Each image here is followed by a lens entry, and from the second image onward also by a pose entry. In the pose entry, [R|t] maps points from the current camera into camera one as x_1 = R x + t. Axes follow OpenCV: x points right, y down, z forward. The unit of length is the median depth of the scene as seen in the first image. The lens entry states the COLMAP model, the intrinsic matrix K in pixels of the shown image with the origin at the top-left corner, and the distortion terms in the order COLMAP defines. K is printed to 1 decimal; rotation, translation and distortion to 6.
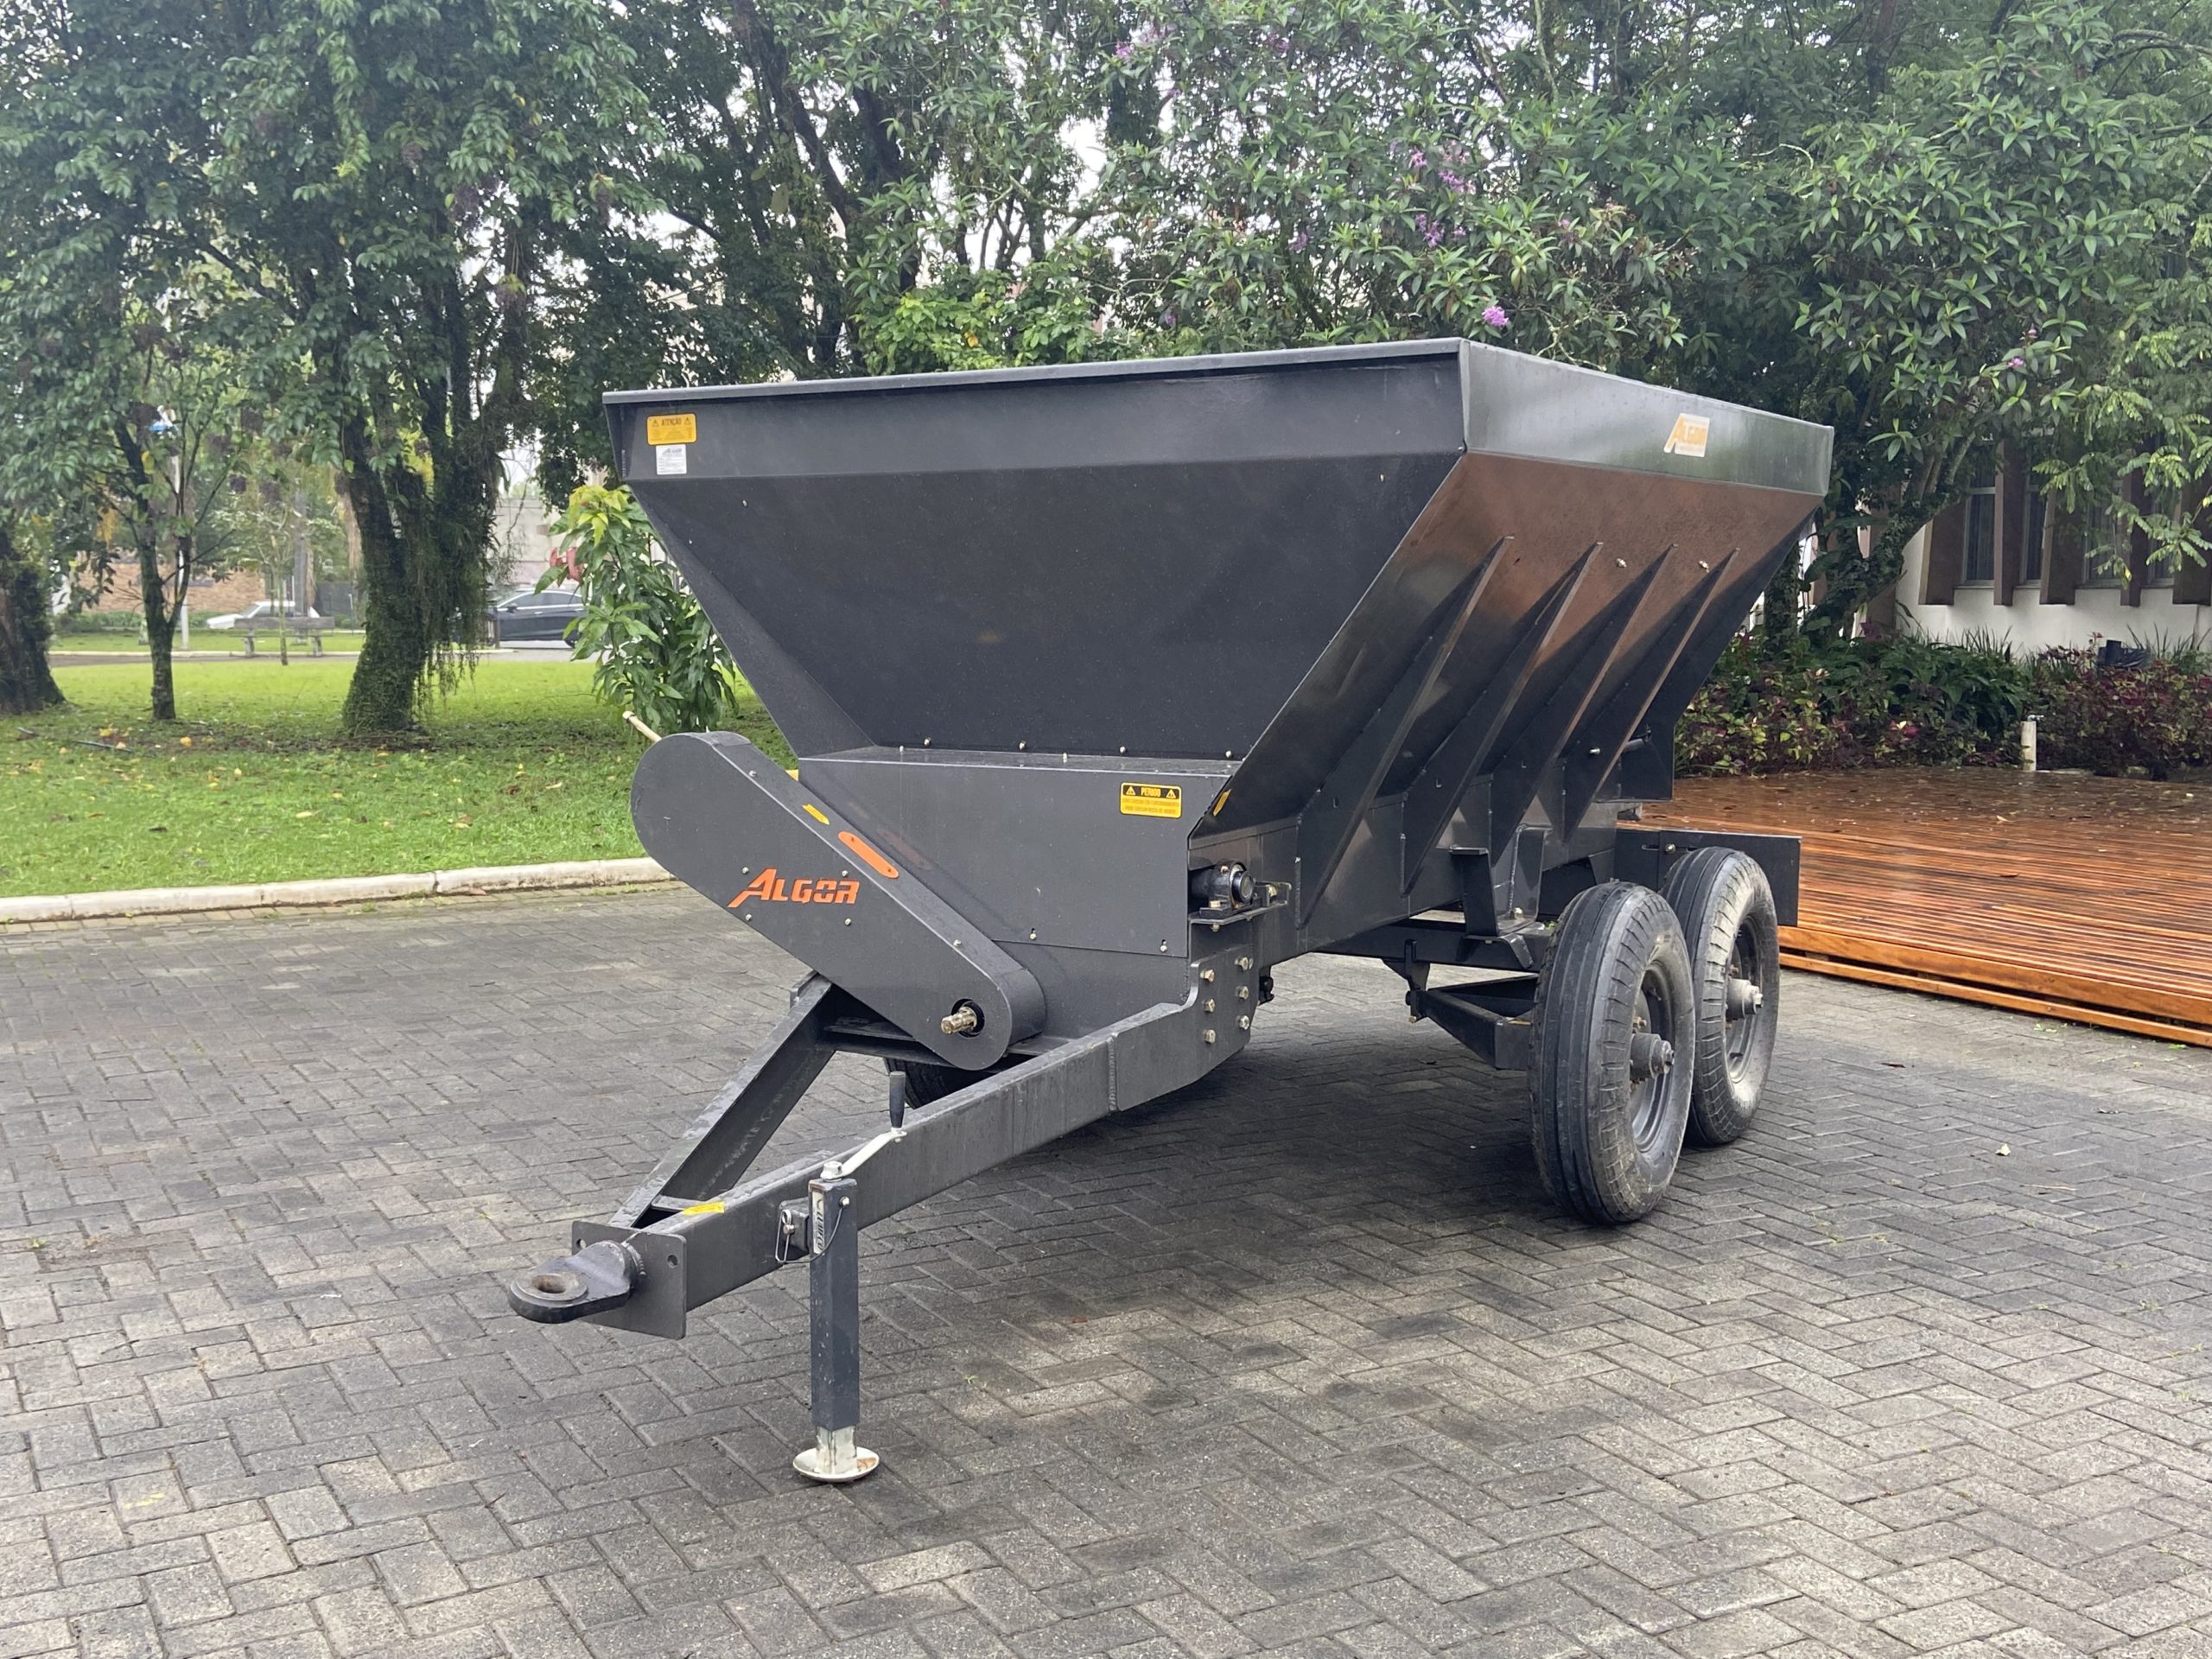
lens RADIAL K [[2228.6, 0, 1100.9], [0, 2228.6, 834.8], [0, 0, 1]] dist [0.076964, 0.000000]
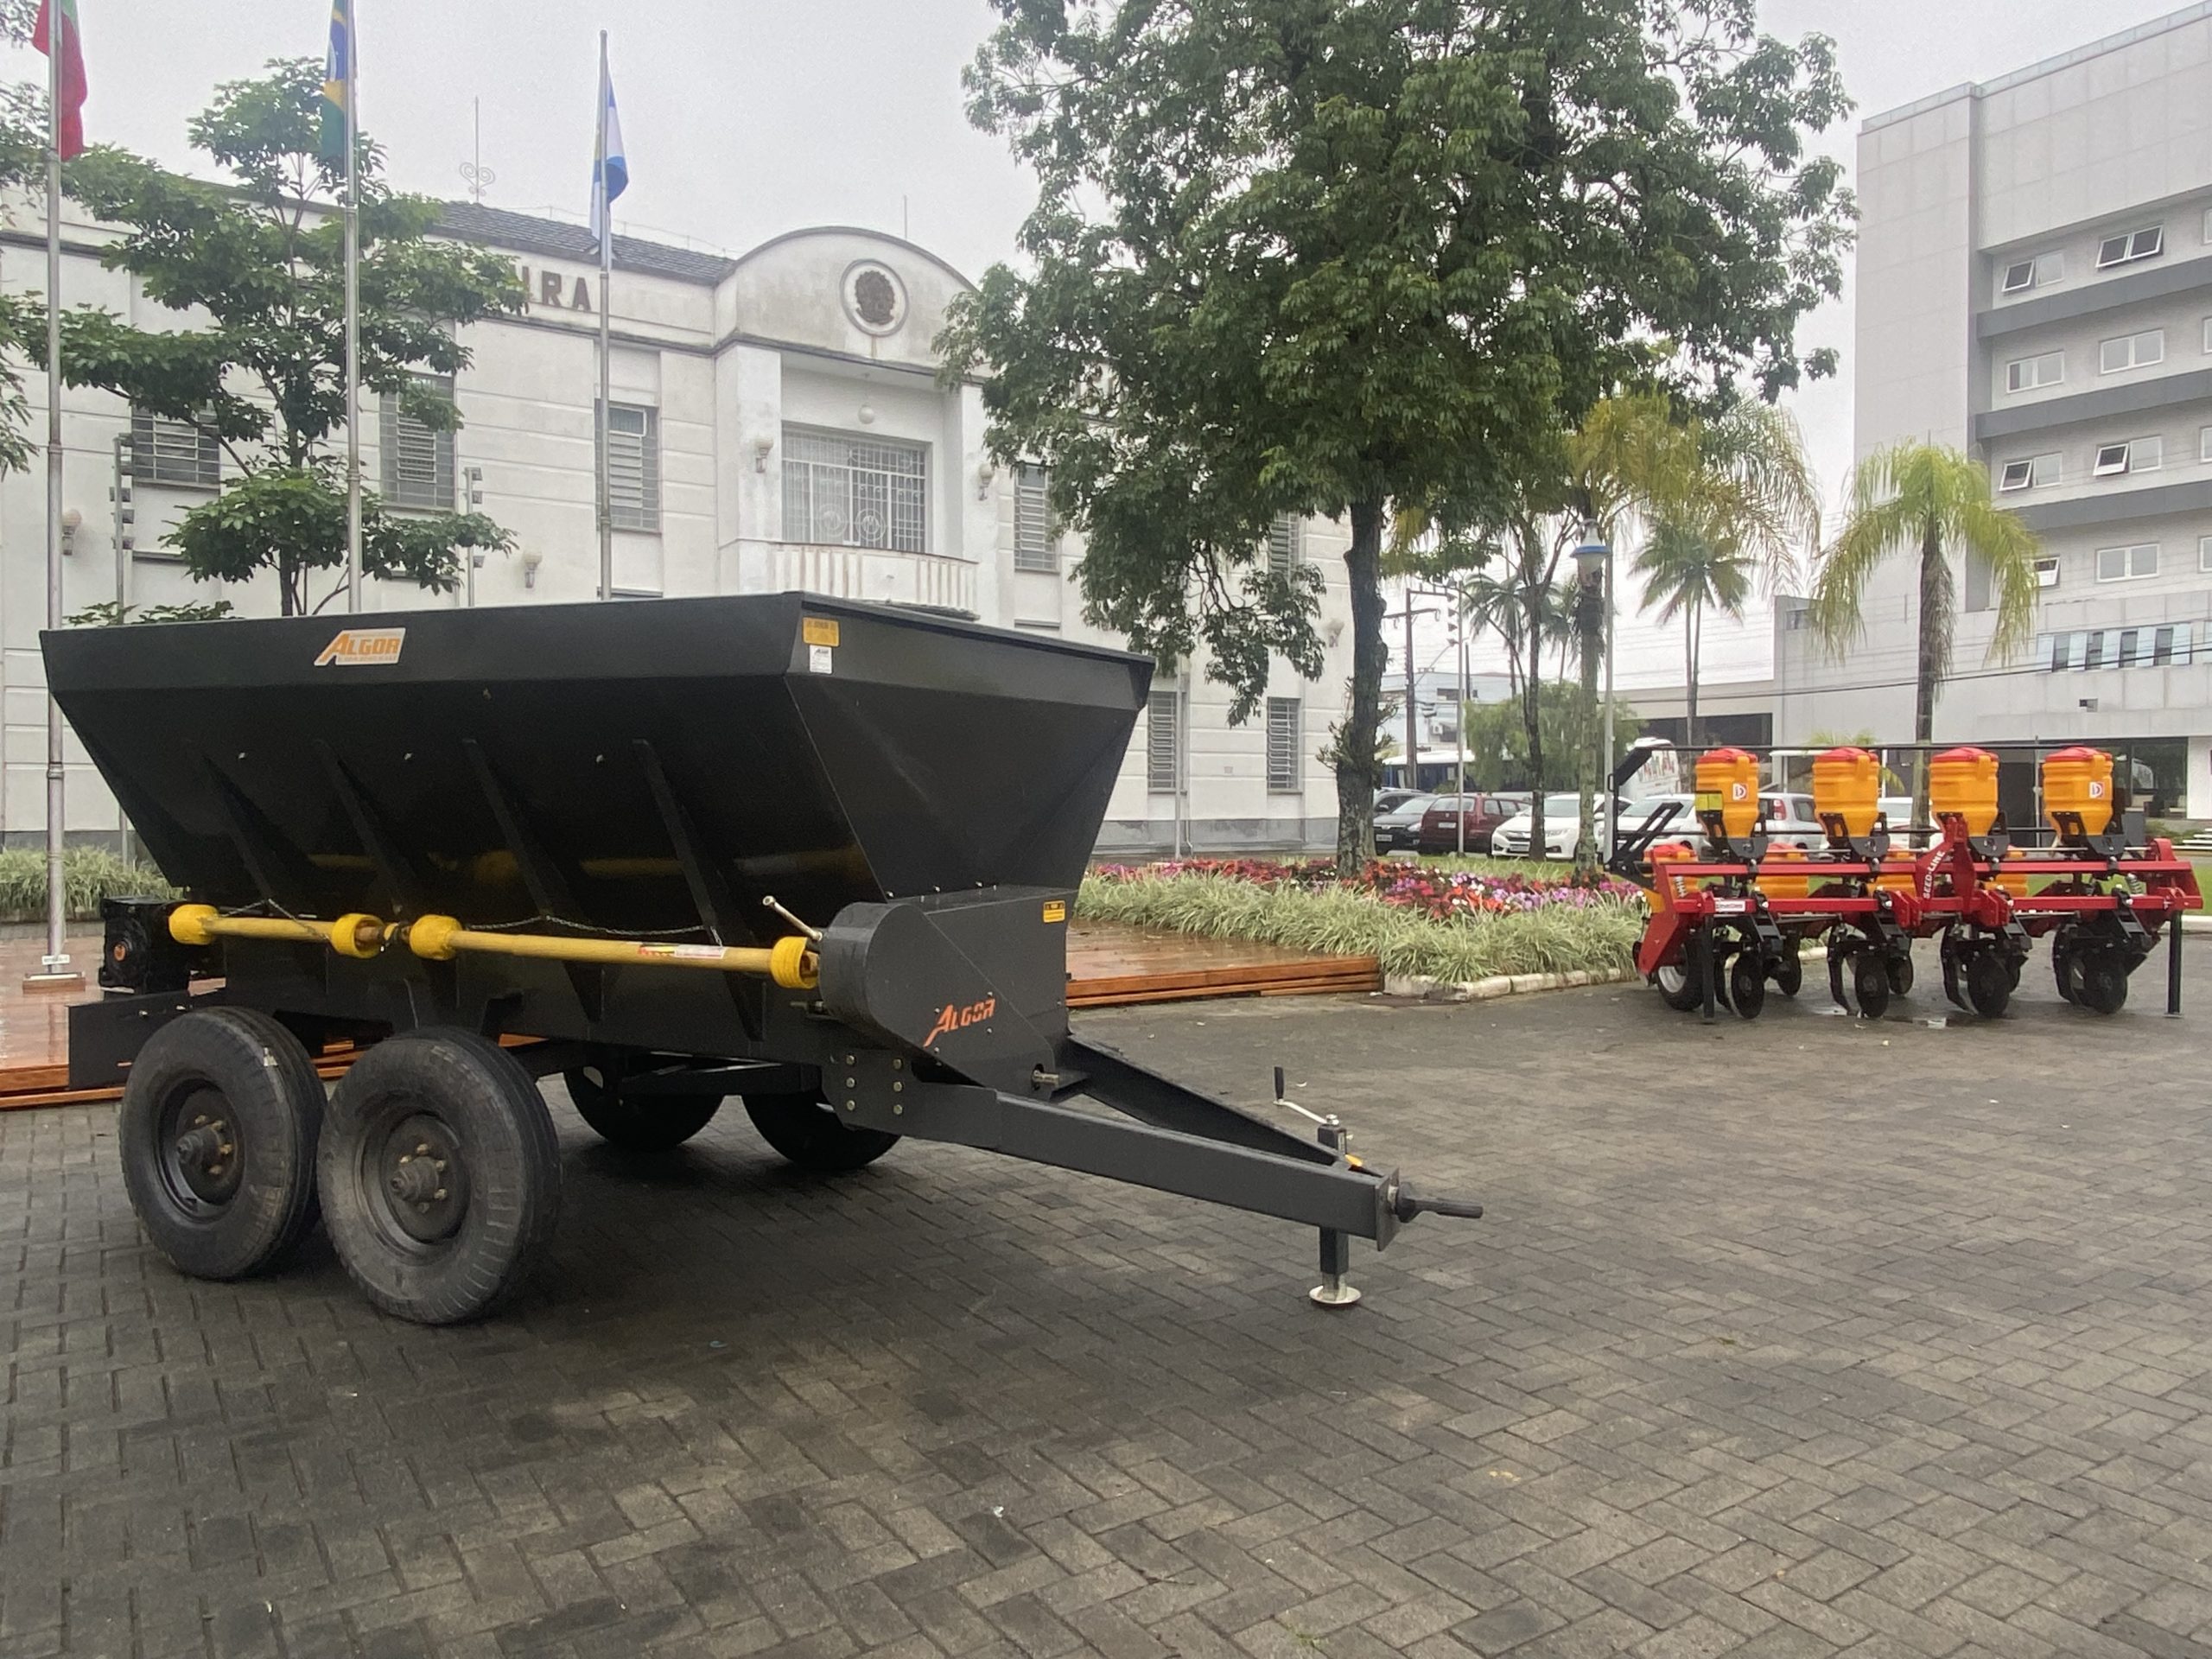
lens RADIAL K [[1498.0, 0, 1097.9], [0, 1498.0, 833.6], [0, 0, 1]] dist [0.001822, -0.003495]
pose [[-0.066708, -0.034444, 0.997178, -1.026910], [0.111891, 0.992842, 0.041779, -0.109805], [-0.991479, 0.114362, -0.062377, 1.022714]]
